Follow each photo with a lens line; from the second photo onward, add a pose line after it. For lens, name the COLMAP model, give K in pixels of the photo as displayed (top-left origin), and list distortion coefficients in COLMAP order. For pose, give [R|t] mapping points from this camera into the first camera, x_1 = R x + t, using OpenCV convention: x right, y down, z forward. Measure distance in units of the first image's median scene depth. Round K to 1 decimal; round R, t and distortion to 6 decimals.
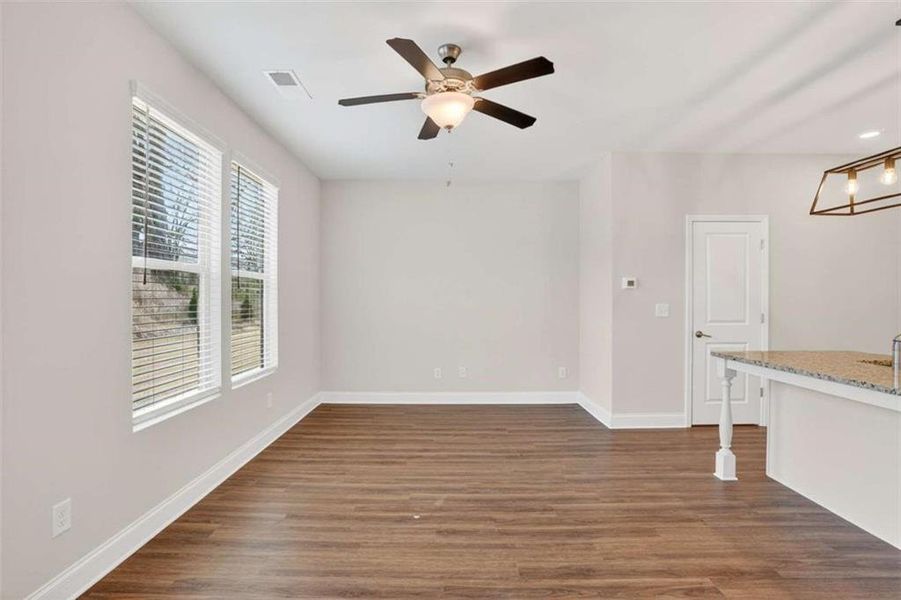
lens RADIAL K [[415.8, 0, 437.3], [0, 415.8, 303.2], [0, 0, 1]] dist [-0.019134, 0.000066]
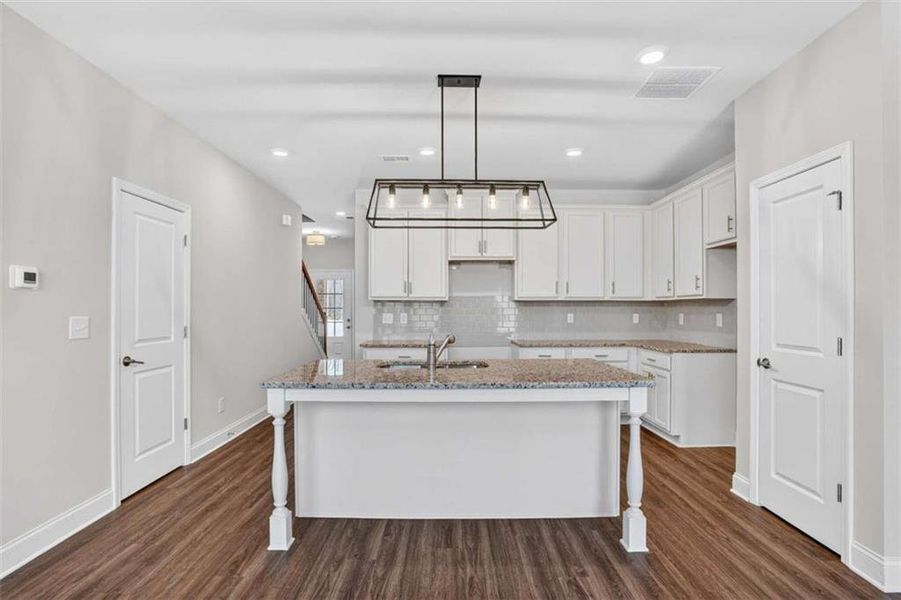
lens RADIAL K [[444.8, 0, 450.4], [0, 444.8, 313.1], [0, 0, 1]] dist [0.001206, 0.000342]
pose [[0.044748, -0.005889, 0.998981, -0.063576], [0.009827, 0.999937, 0.005455, -0.001344], [-0.998950, 0.009573, 0.044803, 0.442460]]
